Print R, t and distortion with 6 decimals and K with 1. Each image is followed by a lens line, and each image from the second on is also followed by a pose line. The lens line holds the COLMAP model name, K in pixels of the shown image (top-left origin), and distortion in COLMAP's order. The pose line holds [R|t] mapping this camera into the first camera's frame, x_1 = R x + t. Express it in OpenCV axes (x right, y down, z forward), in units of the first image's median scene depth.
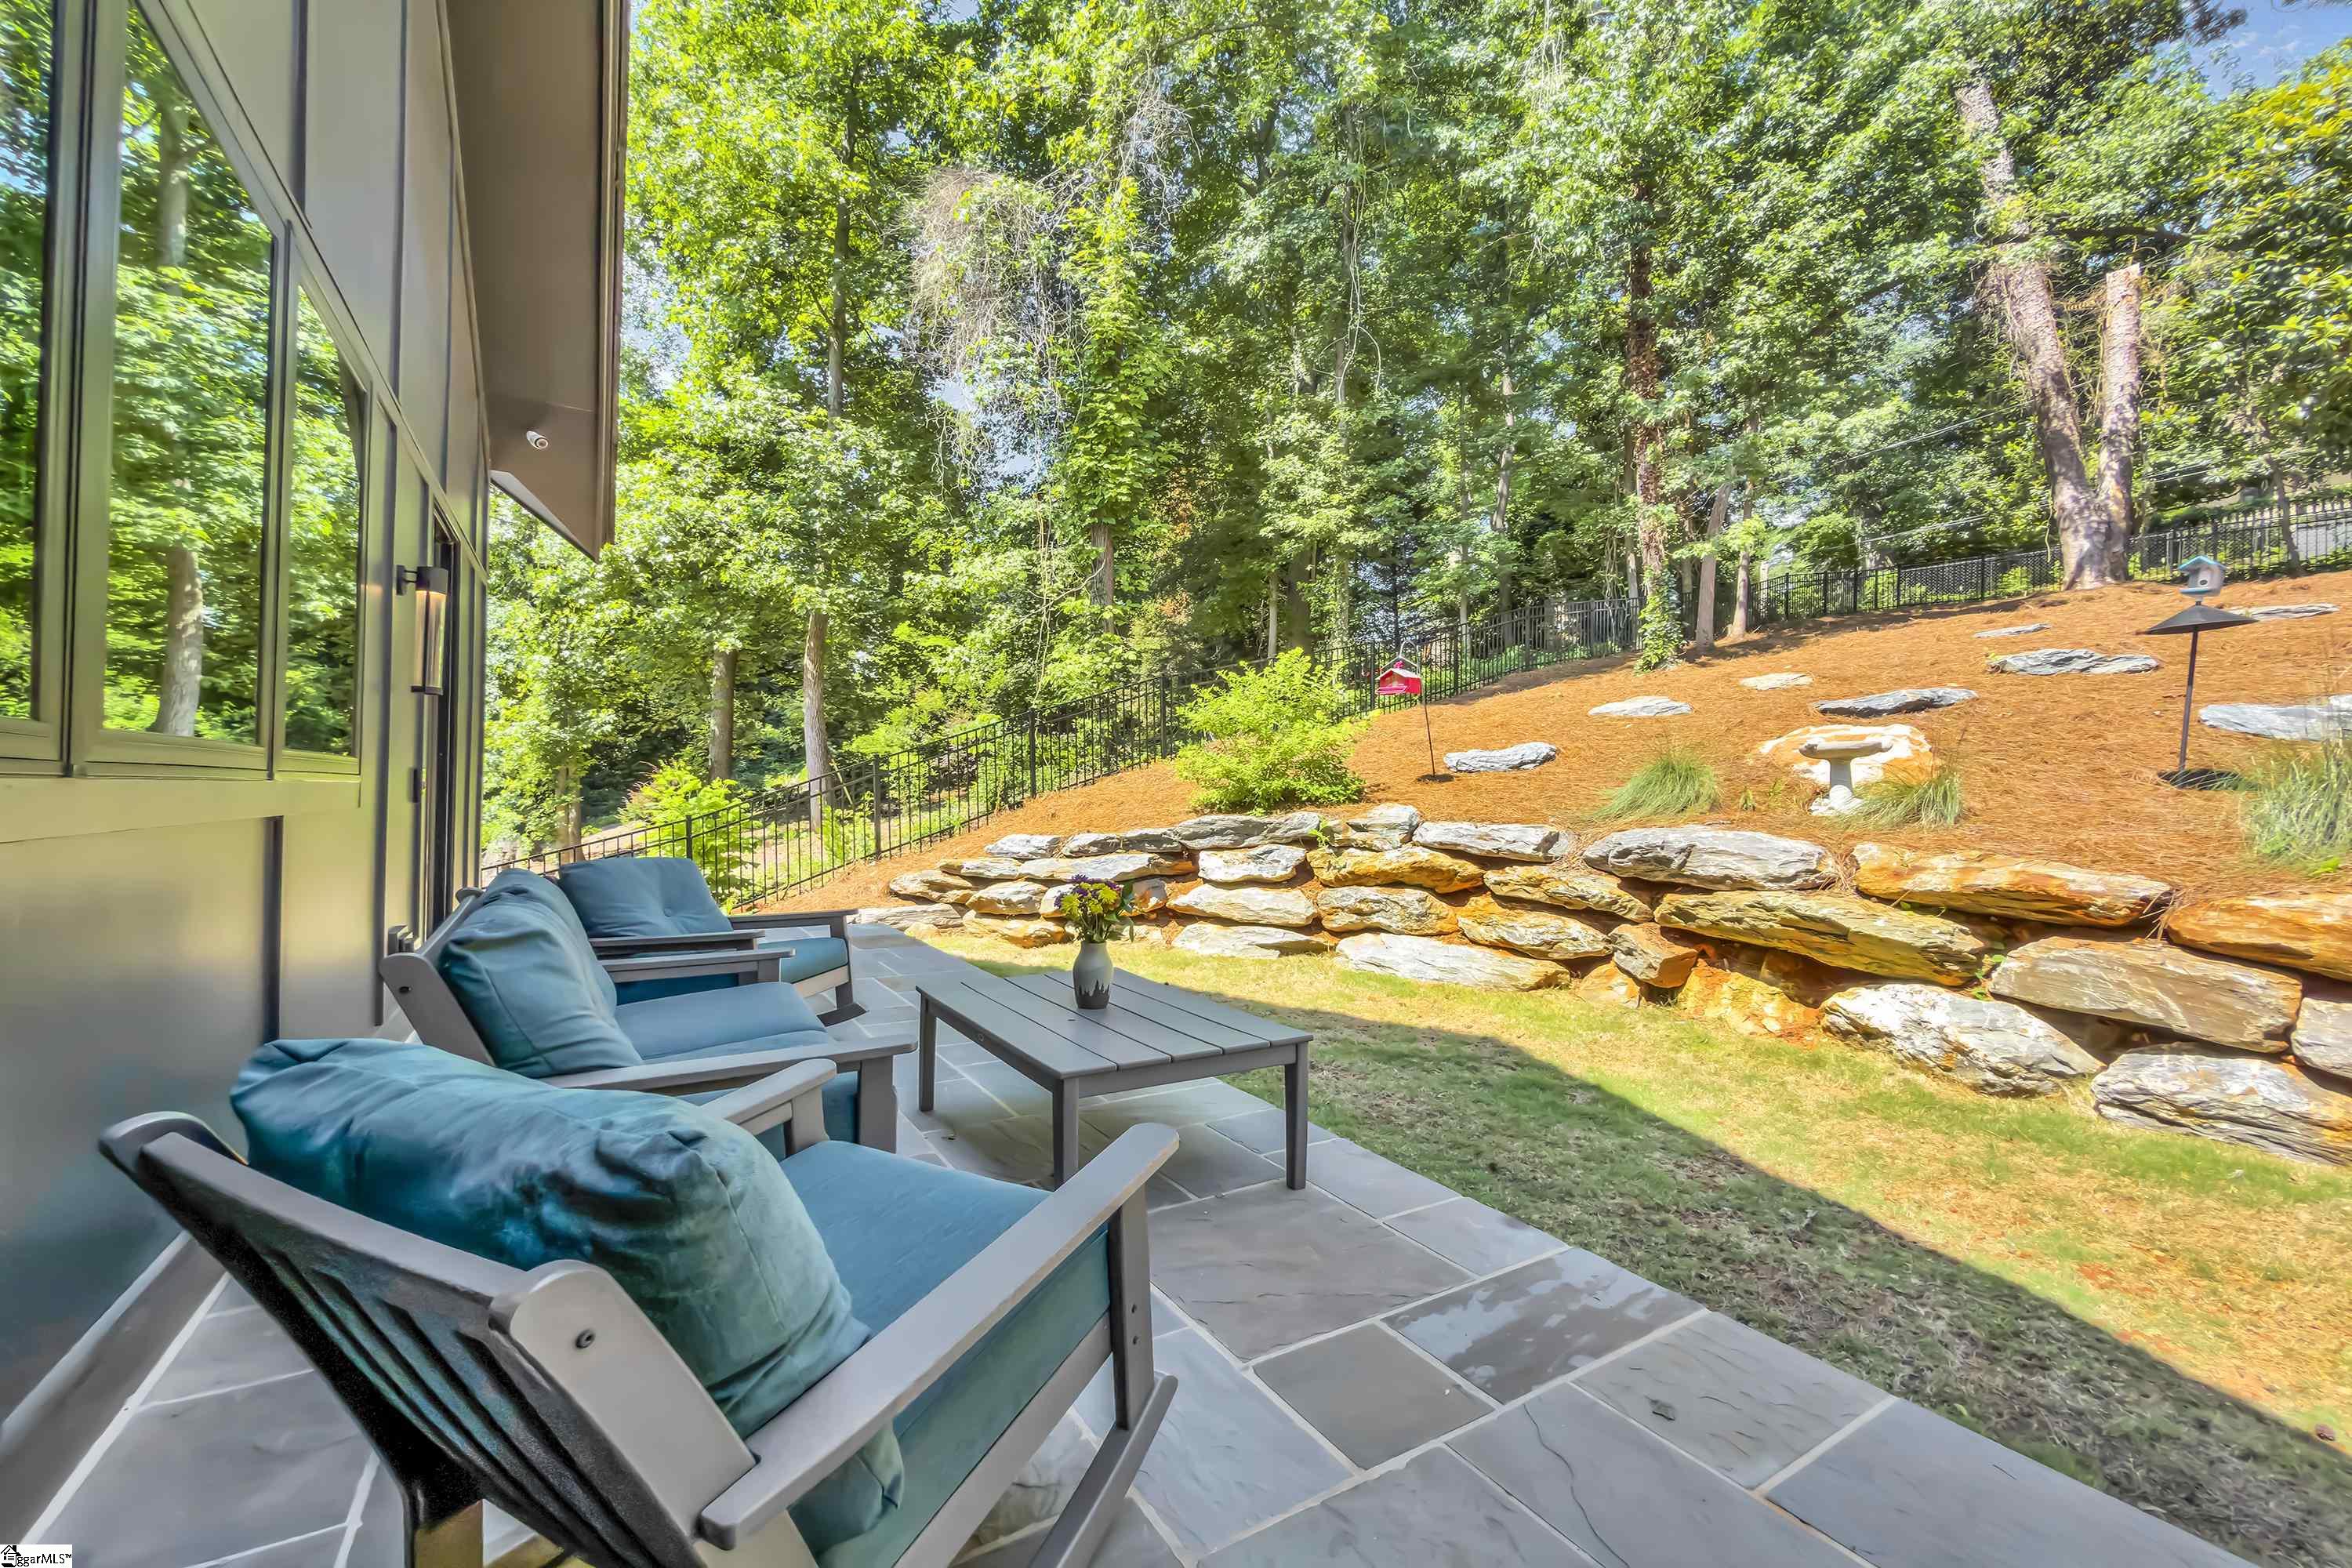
lens RADIAL K [[945.0, 0, 1189.9], [0, 945.0, 784.0], [0, 0, 1]] dist [-0.001956, -0.000501]
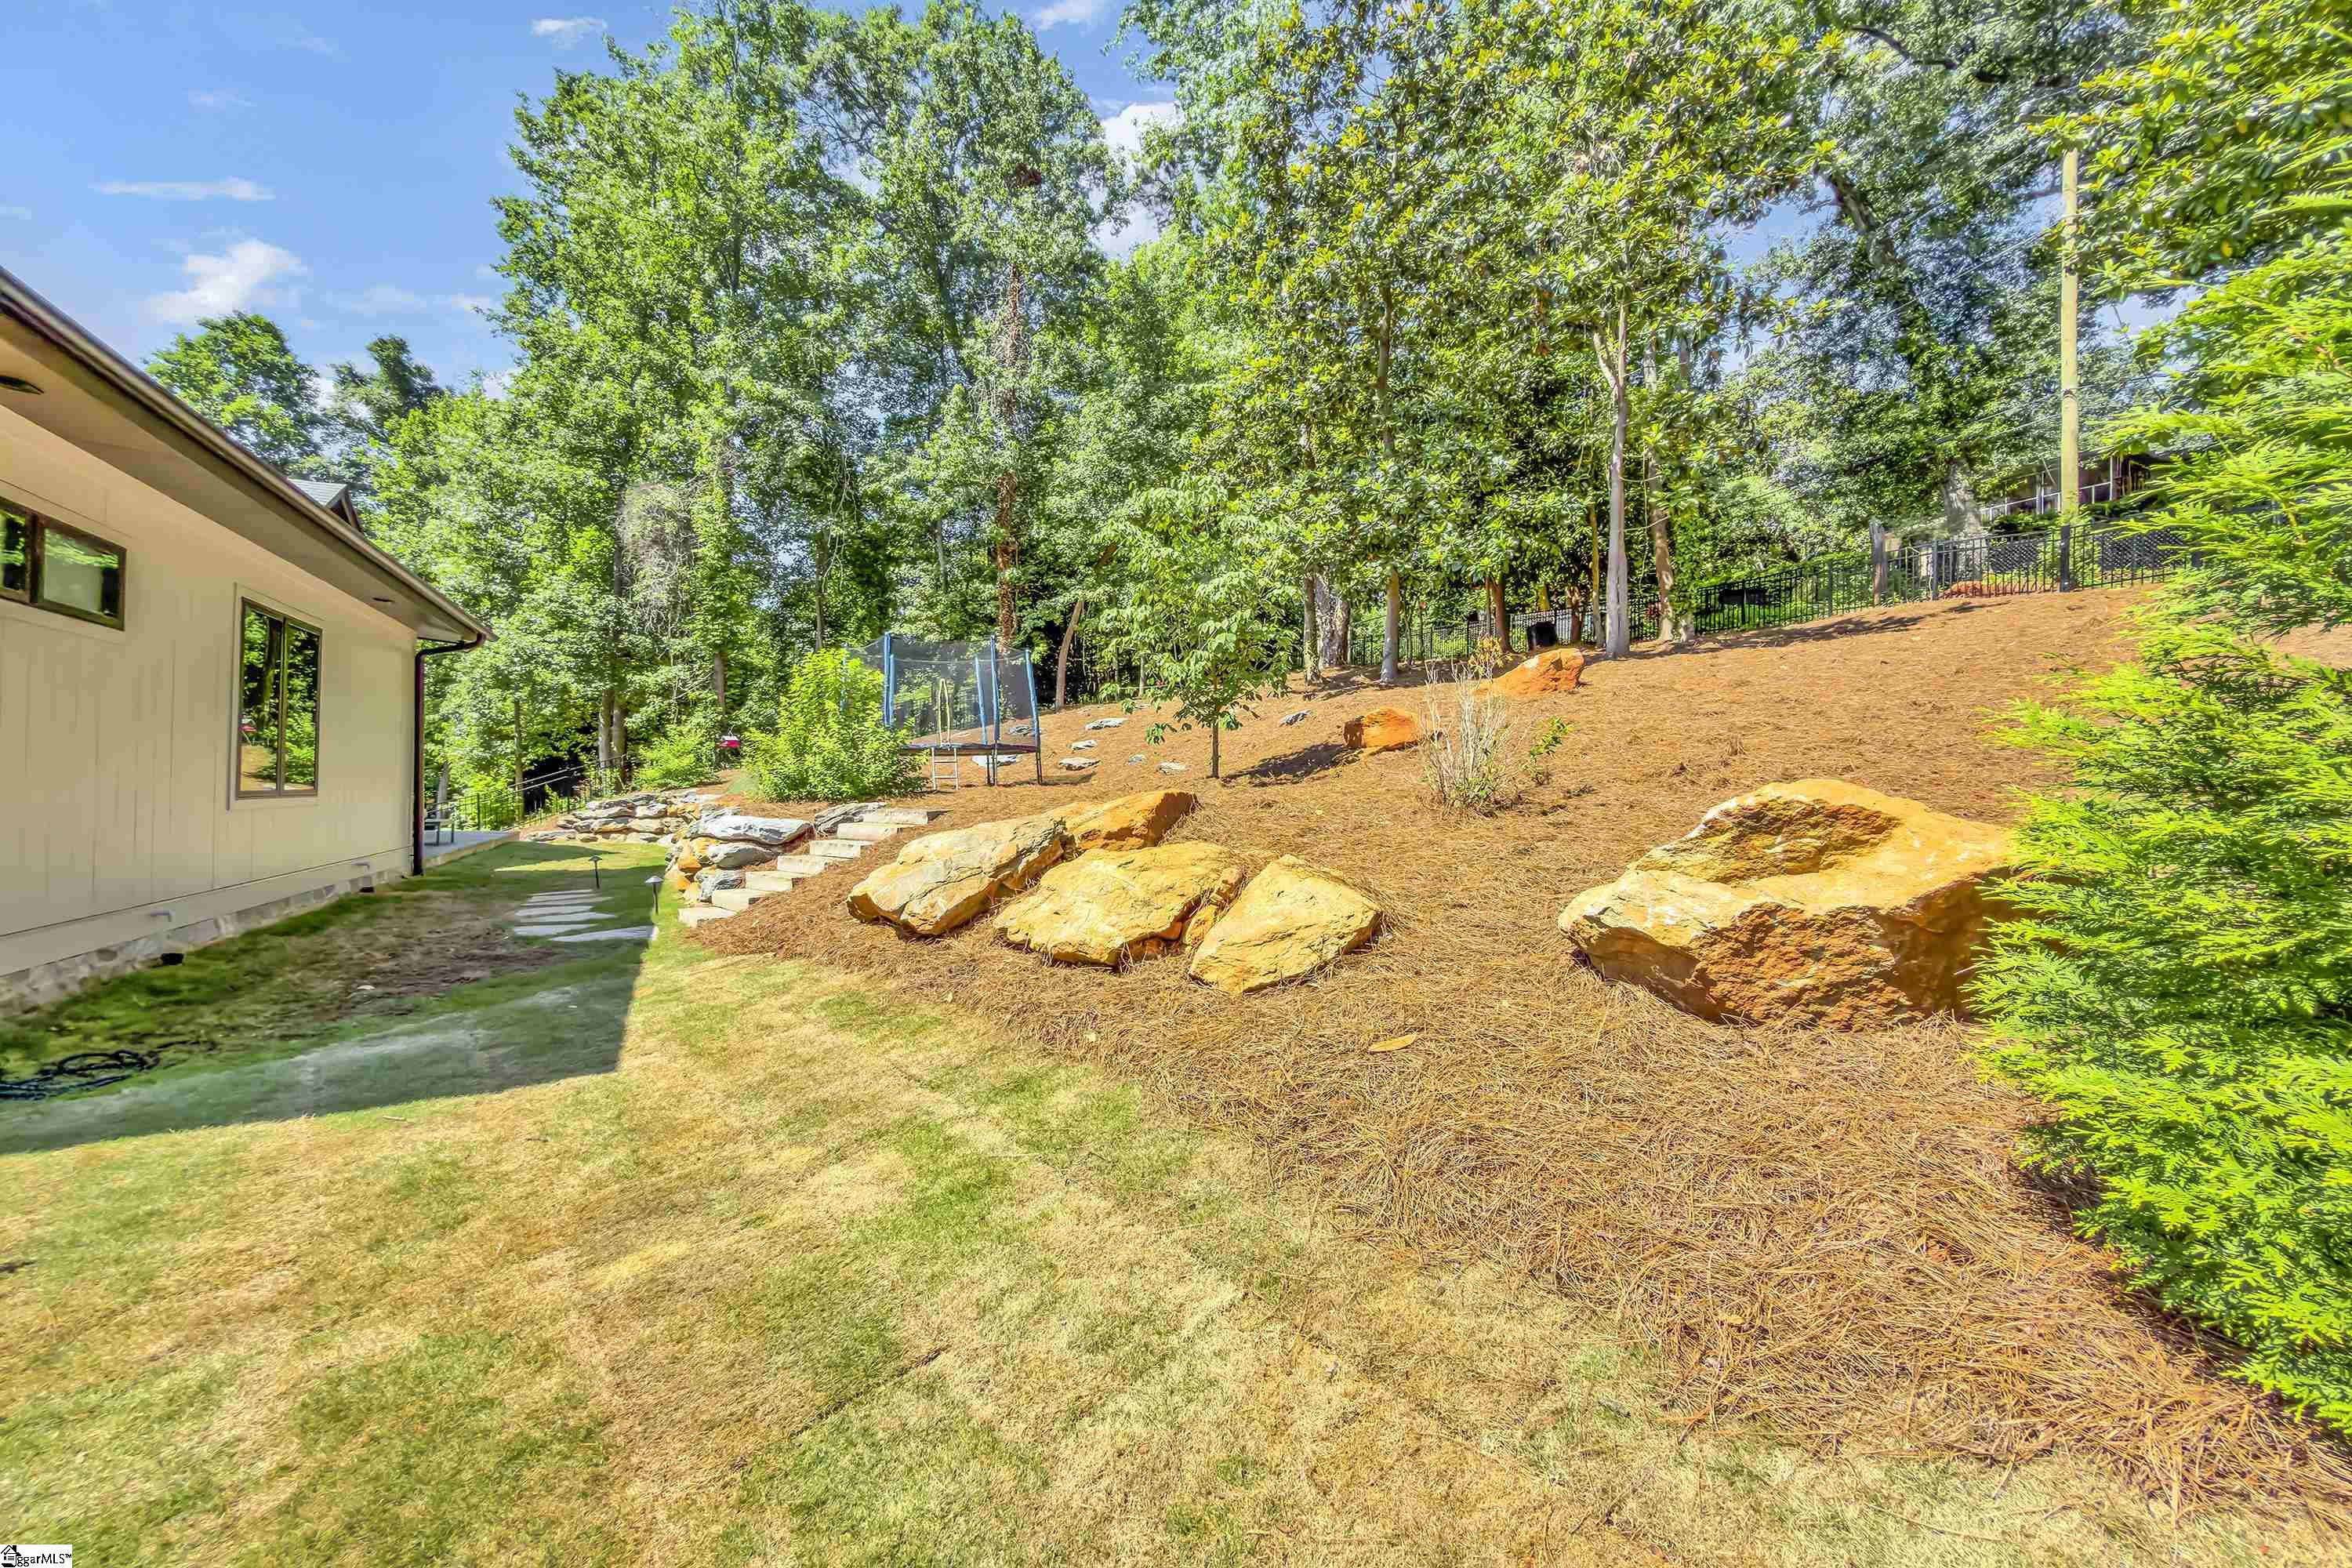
lens RADIAL K [[945.0, 0, 1189.9], [0, 945.0, 784.0], [0, 0, 1]] dist [-0.001956, -0.000501]
pose [[0.997293, -0.000506, -0.073523, 1.112519], [0.001155, 0.999961, 0.008778, -0.009549], [0.073516, -0.008839, 0.997255, -0.984833]]
